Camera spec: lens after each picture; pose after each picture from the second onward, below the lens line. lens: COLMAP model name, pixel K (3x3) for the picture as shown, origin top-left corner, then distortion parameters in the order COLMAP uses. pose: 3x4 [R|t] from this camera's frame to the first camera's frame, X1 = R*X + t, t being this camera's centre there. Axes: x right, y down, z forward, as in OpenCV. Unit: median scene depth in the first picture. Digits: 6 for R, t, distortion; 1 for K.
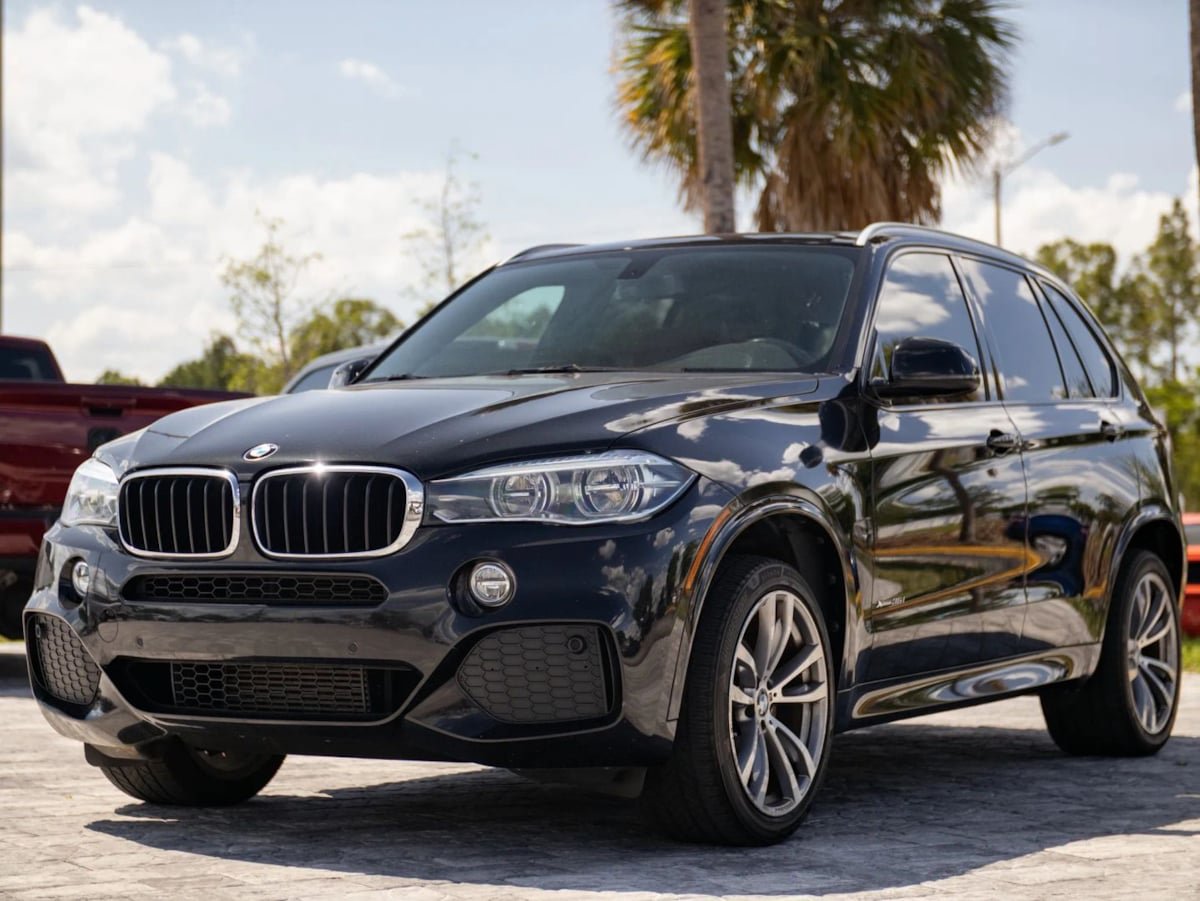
lens RADIAL K [[2557.5, 0, 600.0], [0, 2557.5, 450.5], [0, 0, 1]] dist [-0.058597, 0.267668]
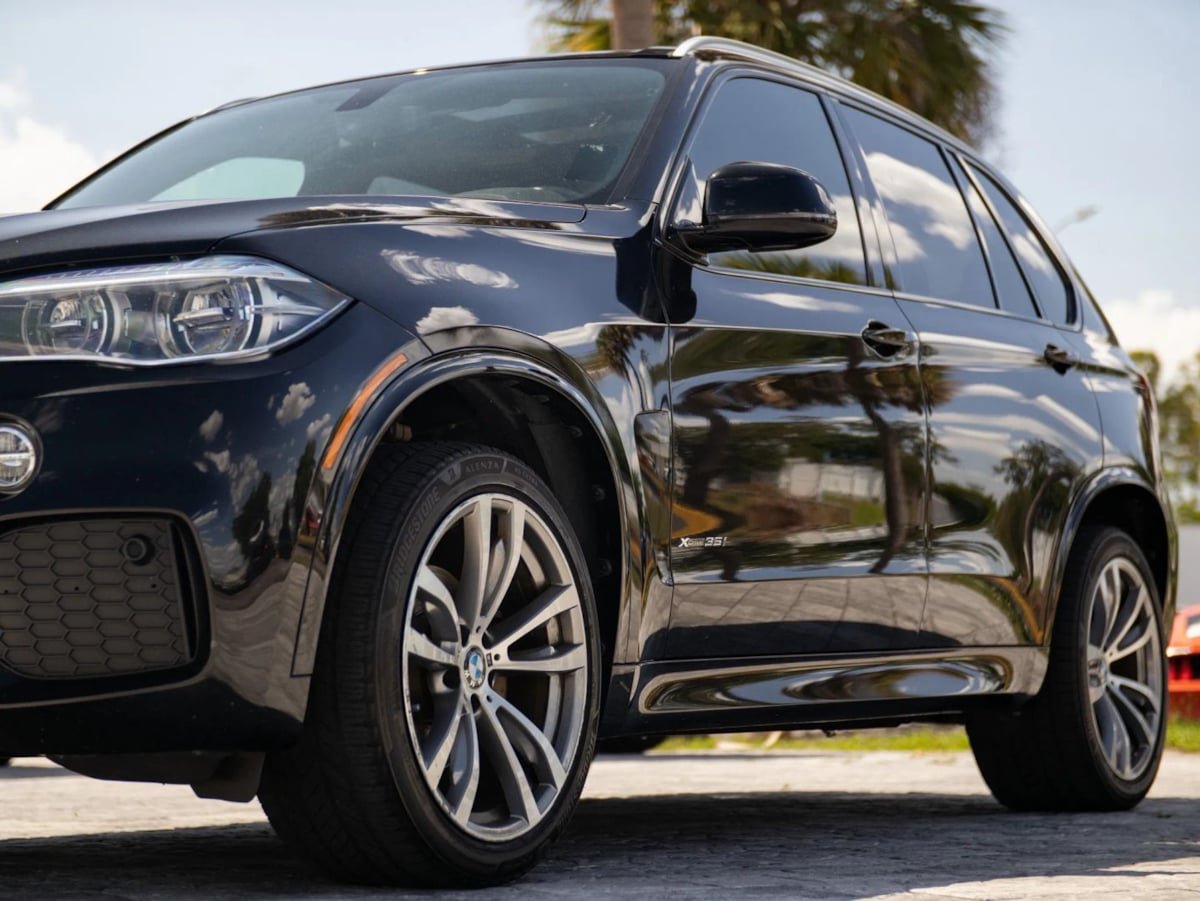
lens RADIAL K [[2816.5, 0, 600.0], [0, 2816.5, 450.5], [0, 0, 1]] dist [-0.034874, -0.072629]
pose [[0.999967, -0.008157, 0.000470, 0.096238], [0.008170, 0.998647, -0.051358, 0.081241], [-0.000051, 0.051360, 0.998680, 0.285180]]
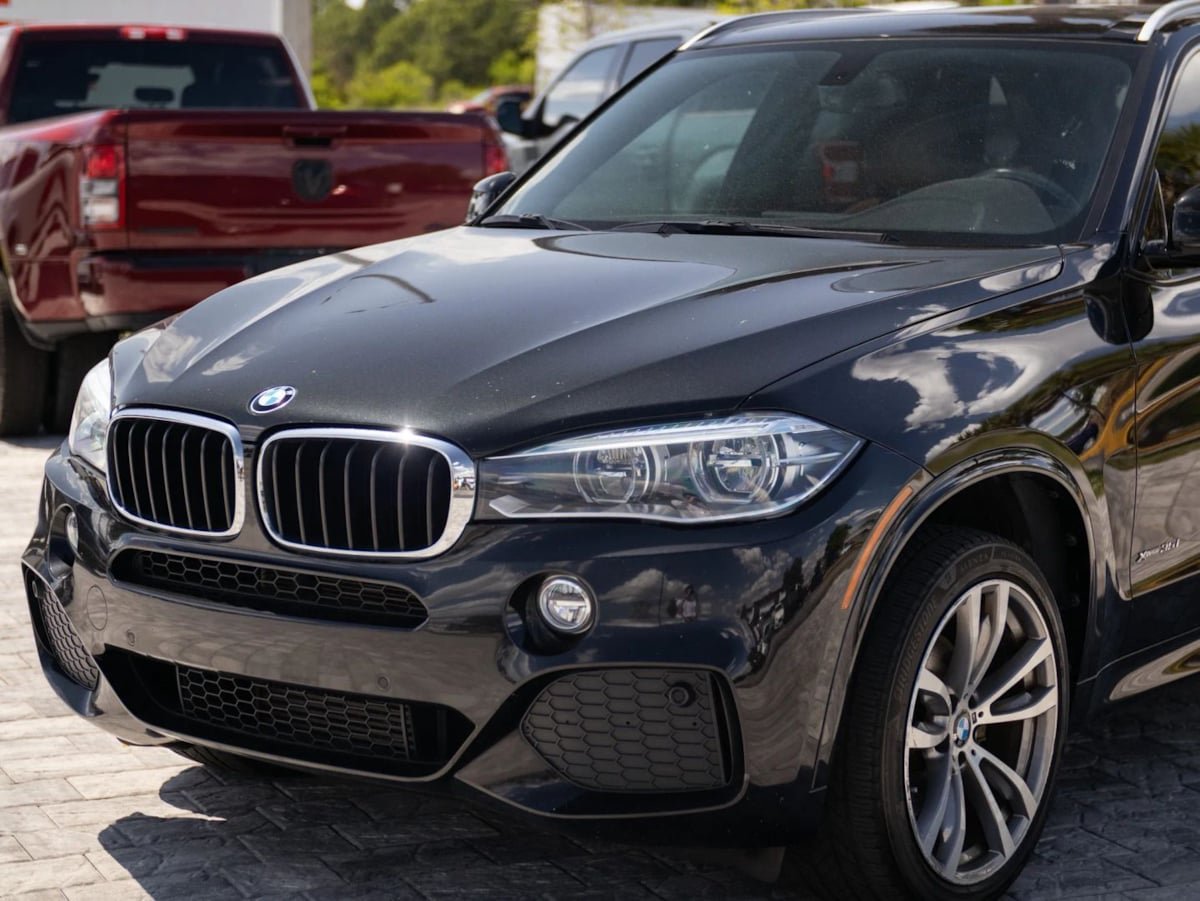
lens RADIAL K [[2557.5, 0, 600.0], [0, 2557.5, 450.5], [0, 0, 1]] dist [-0.058597, 0.267668]
pose [[0.989743, 0.017035, -0.141843, 0.063884], [0.005409, 0.987685, 0.156363, -0.096727], [0.142760, -0.155527, 0.977462, 0.280467]]
